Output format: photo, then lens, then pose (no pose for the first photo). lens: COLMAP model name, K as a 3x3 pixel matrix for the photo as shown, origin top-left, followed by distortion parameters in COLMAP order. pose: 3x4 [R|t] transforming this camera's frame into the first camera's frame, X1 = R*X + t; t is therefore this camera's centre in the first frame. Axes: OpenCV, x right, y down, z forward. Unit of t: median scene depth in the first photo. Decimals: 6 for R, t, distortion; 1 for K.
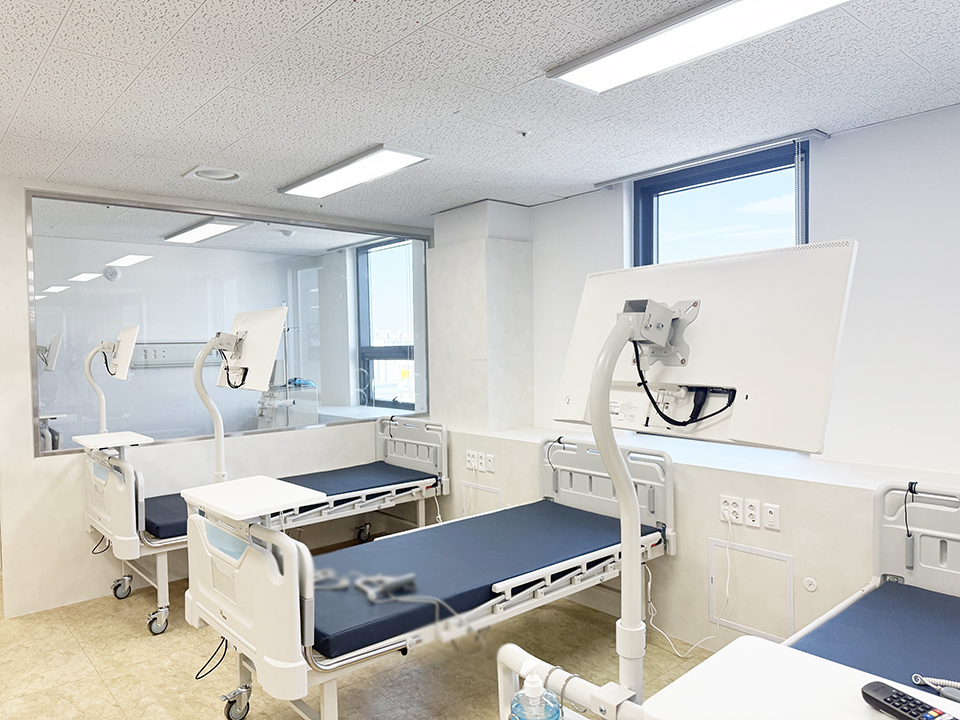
lens RADIAL K [[668.5, 0, 479.8], [0, 668.5, 368.5], [0, 0, 1]] dist [0.006067, -0.005256]
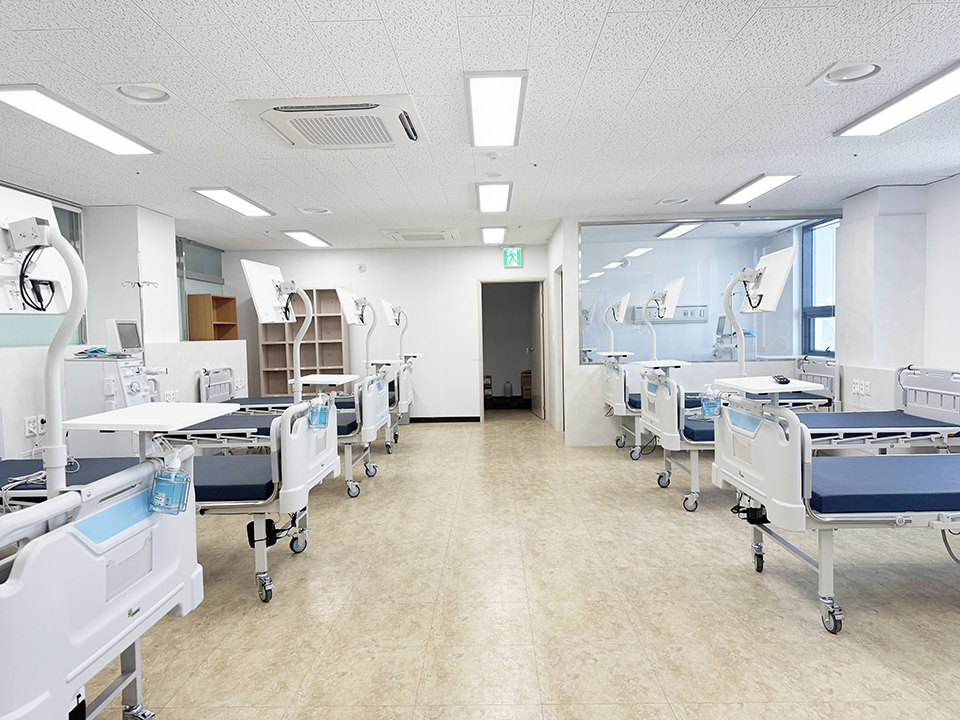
lens RADIAL K [[668.5, 0, 479.8], [0, 668.5, 368.5], [0, 0, 1]] dist [0.006067, -0.005256]
pose [[0.740362, 0.035492, -0.671271, 0.316796], [-0.010823, 0.999105, 0.040889, 0.052898], [0.672121, -0.023007, 0.740083, -0.473474]]
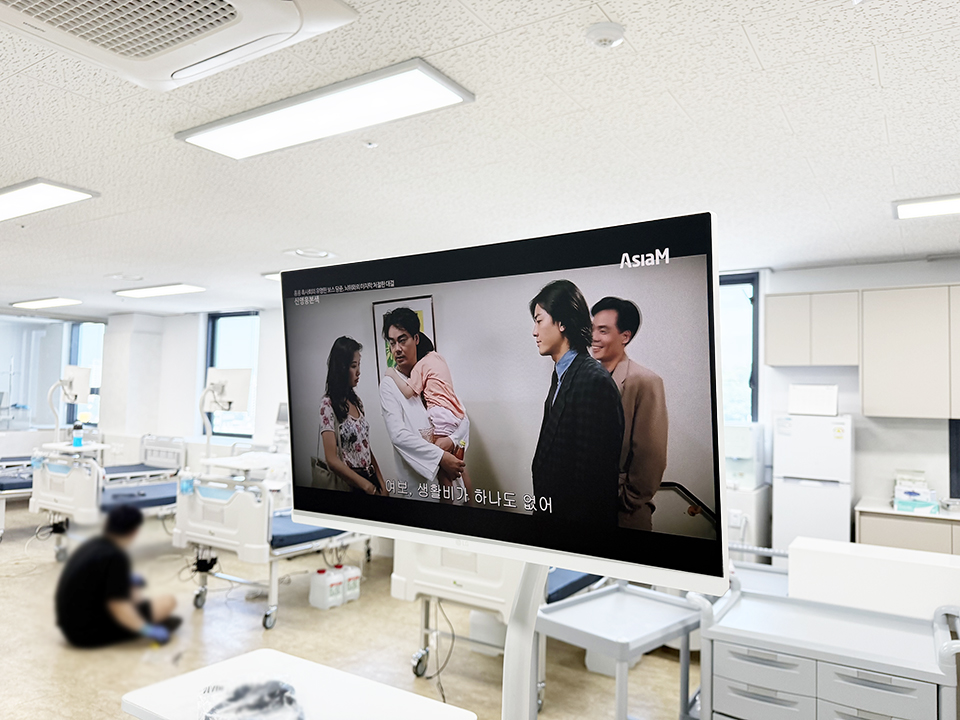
lens RADIAL K [[714.5, 0, 480.0], [0, 714.5, 360.0], [0, 0, 1]] dist [-0.002896, -0.007125]
pose [[0.963813, 0.051726, 0.261515, 0.434962], [-0.030518, 0.995954, -0.084522, 0.024783], [-0.264828, 0.073482, 0.961492, -1.210862]]
